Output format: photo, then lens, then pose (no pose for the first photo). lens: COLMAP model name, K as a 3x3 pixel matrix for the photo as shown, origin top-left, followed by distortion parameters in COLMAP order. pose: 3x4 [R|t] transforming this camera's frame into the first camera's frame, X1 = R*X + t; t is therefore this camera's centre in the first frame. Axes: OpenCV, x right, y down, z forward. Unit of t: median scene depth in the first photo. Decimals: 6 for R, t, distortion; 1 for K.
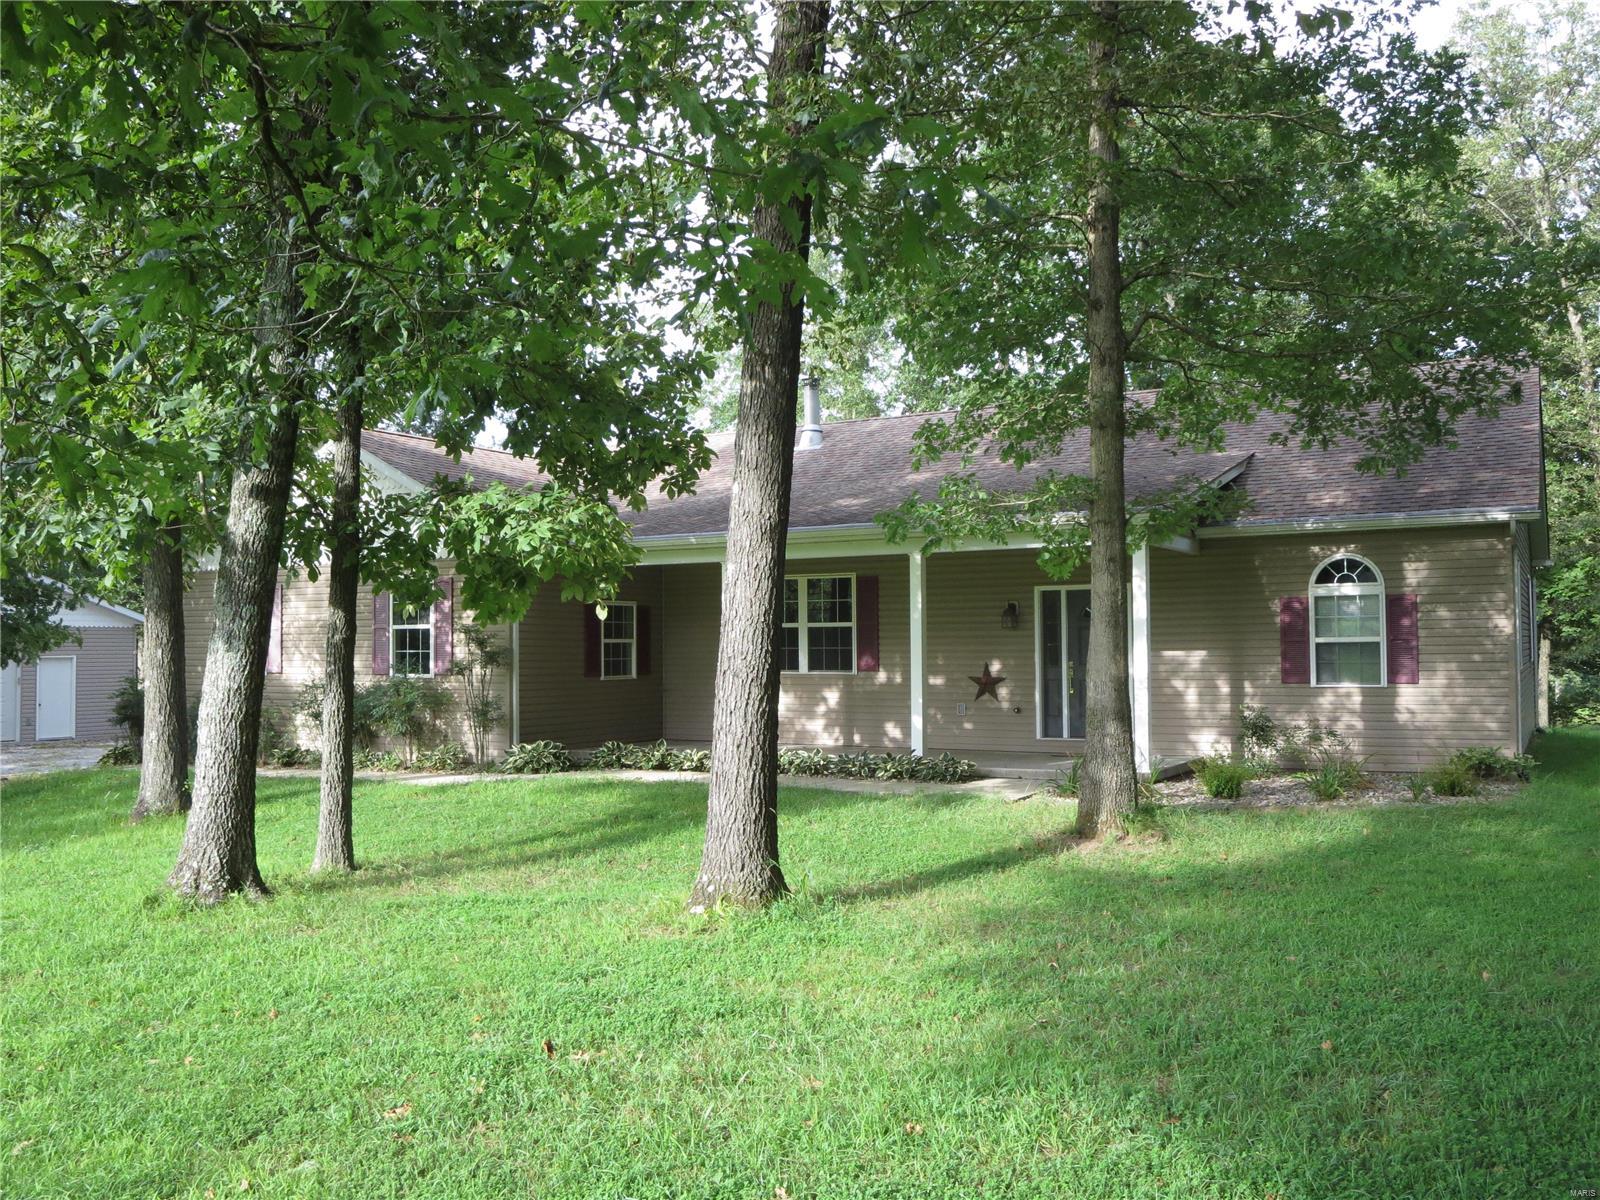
lens RADIAL K [[1419.8, 0, 800.9], [0, 1419.8, 602.5], [0, 0, 1]] dist [0.009880, 0.000036]
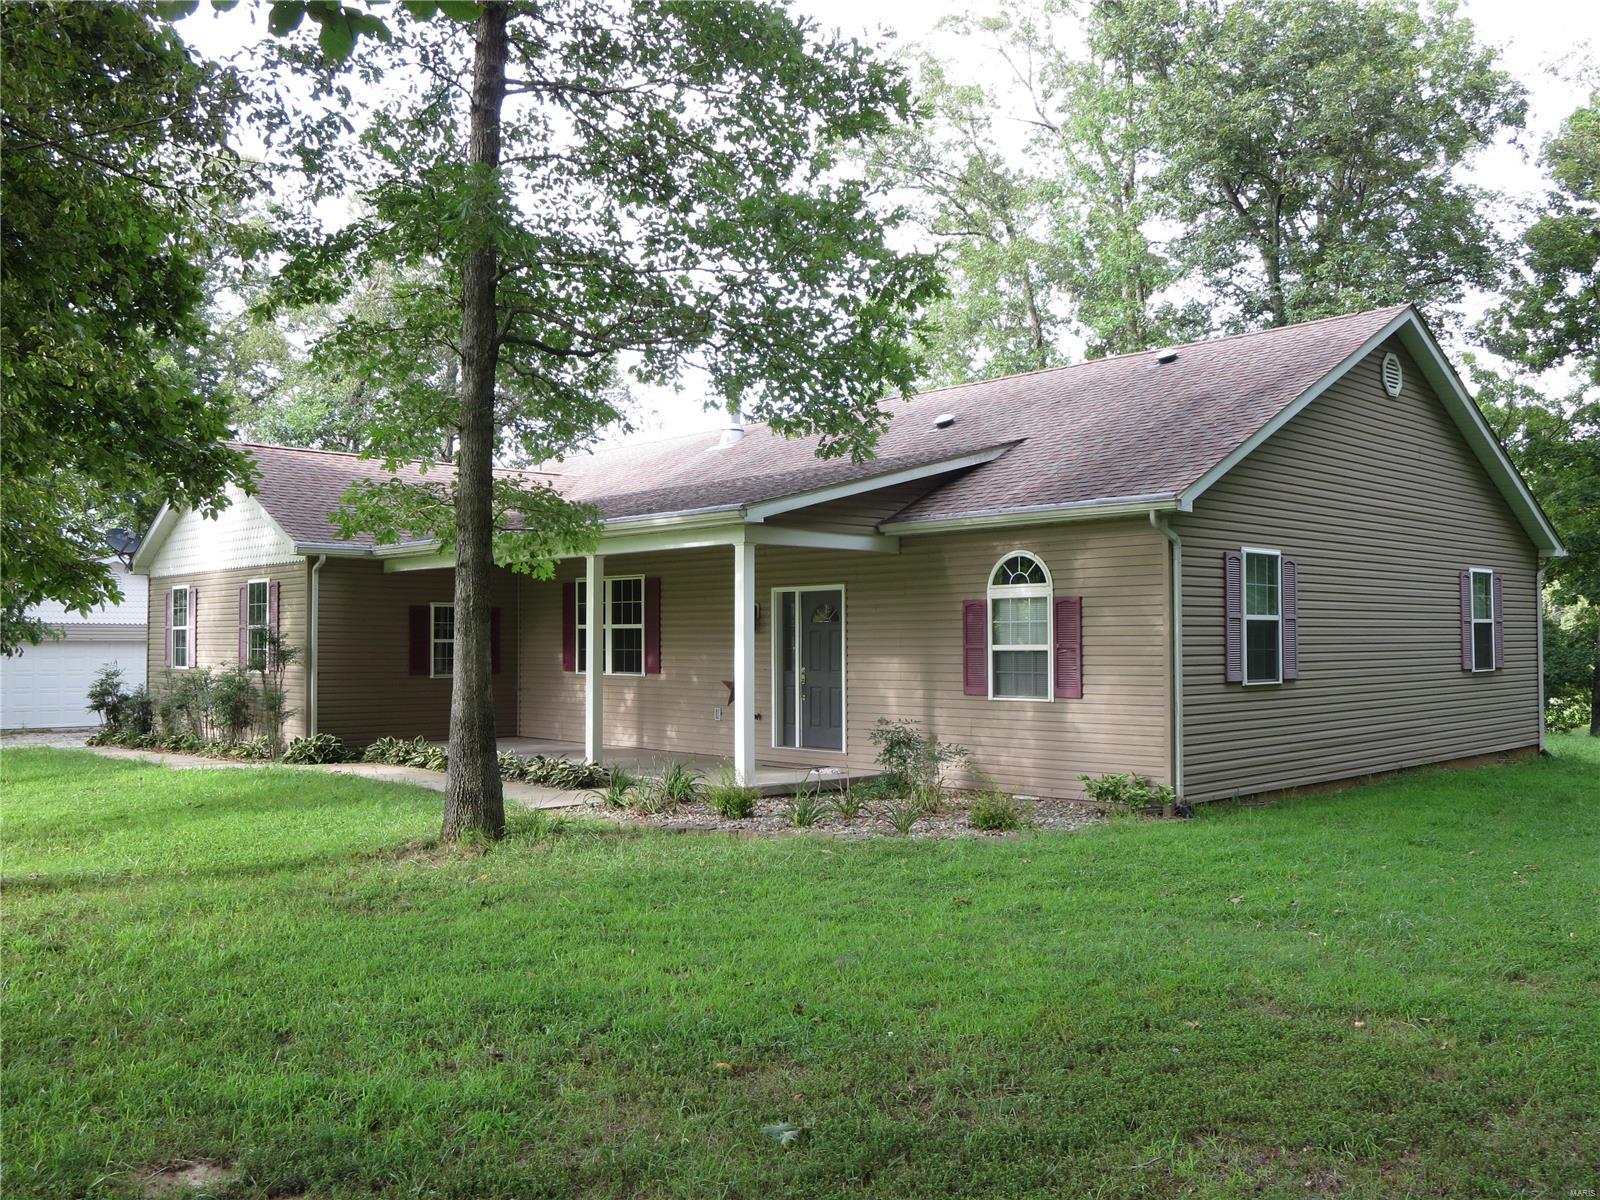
lens RADIAL K [[1419.8, 0, 798.5], [0, 1419.8, 600.7], [0, 0, 1]] dist [0.009880, 0.000036]
pose [[0.937781, -0.001820, -0.347224, 0.520688], [0.003613, 0.999983, 0.004514, -0.007094], [0.347210, -0.005488, 0.937771, 0.112600]]
